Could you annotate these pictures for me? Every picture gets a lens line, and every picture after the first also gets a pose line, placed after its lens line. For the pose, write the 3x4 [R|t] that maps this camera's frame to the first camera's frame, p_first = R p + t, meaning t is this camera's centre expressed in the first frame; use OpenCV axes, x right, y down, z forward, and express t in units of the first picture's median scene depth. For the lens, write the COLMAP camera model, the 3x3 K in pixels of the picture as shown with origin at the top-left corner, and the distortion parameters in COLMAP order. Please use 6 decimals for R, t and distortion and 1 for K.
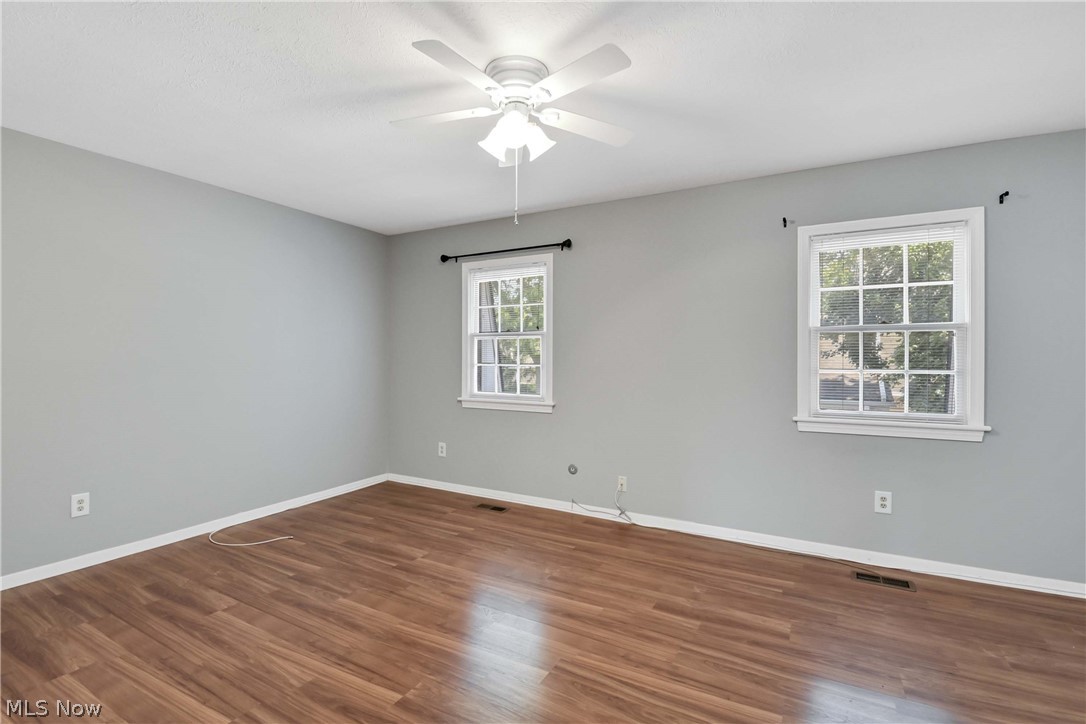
lens RADIAL K [[499.9, 0, 535.0], [0, 499.9, 357.9], [0, 0, 1]] dist [-0.014432, -0.000792]
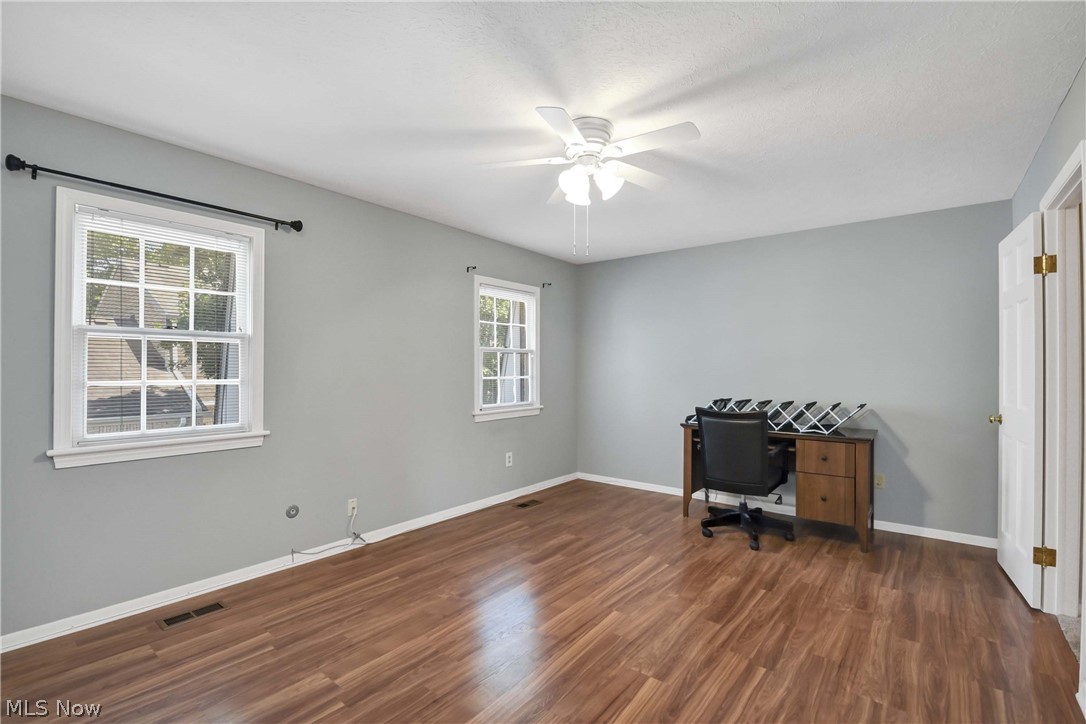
lens RADIAL K [[499.9, 0, 535.2], [0, 499.9, 365.3], [0, 0, 1]] dist [-0.014432, -0.000792]
pose [[0.147181, 0.003853, 0.989102, -0.776414], [0.002734, 0.999987, -0.004302, -0.004306], [-0.989106, 0.003337, 0.147169, 0.604390]]
